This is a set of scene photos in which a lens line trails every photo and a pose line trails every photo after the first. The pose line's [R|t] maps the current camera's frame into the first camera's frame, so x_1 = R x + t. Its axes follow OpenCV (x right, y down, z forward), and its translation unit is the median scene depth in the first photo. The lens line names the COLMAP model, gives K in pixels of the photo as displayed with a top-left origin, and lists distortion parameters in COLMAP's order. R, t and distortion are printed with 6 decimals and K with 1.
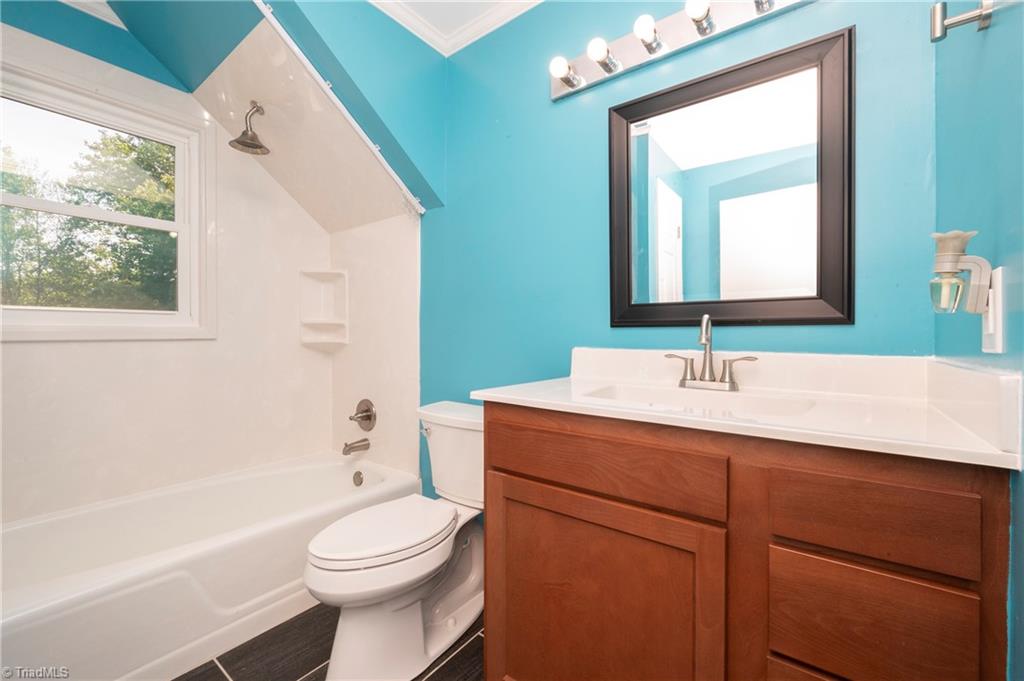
lens RADIAL K [[416.3, 0, 512.4], [0, 416.3, 337.9], [0, 0, 1]] dist [-0.010483, -0.000017]
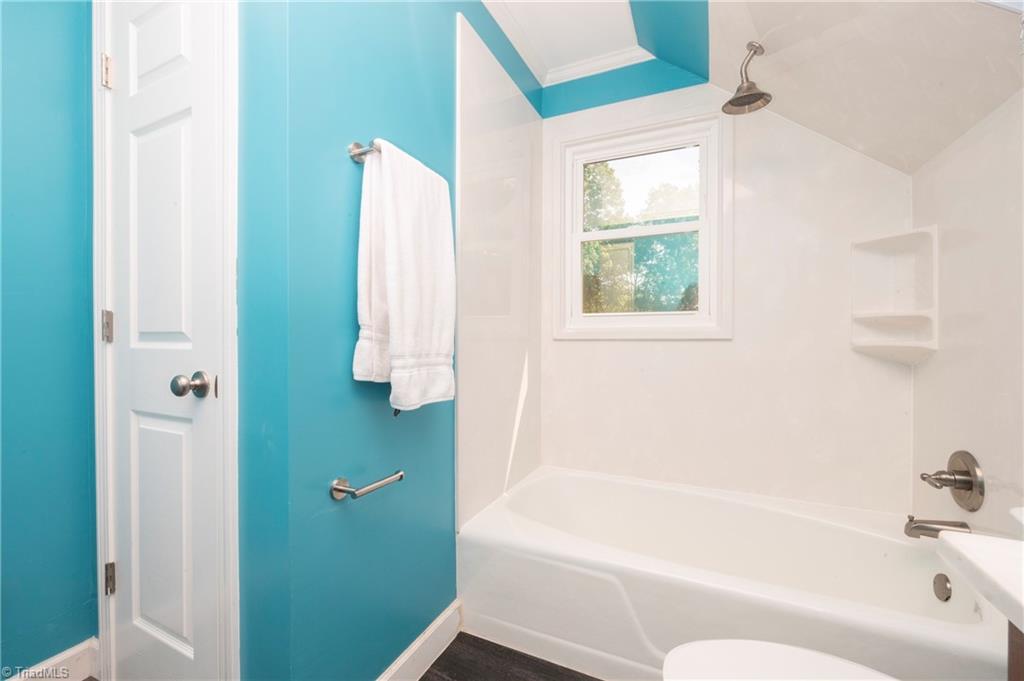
lens RADIAL K [[416.3, 0, 511.8], [0, 416.3, 341.7], [0, 0, 1]] dist [-0.010483, -0.000017]
pose [[0.200995, 0.010004, -0.979541, 0.057666], [-0.005859, 0.999942, 0.009011, 0.001347], [0.979575, 0.003928, 0.201042, 0.309845]]
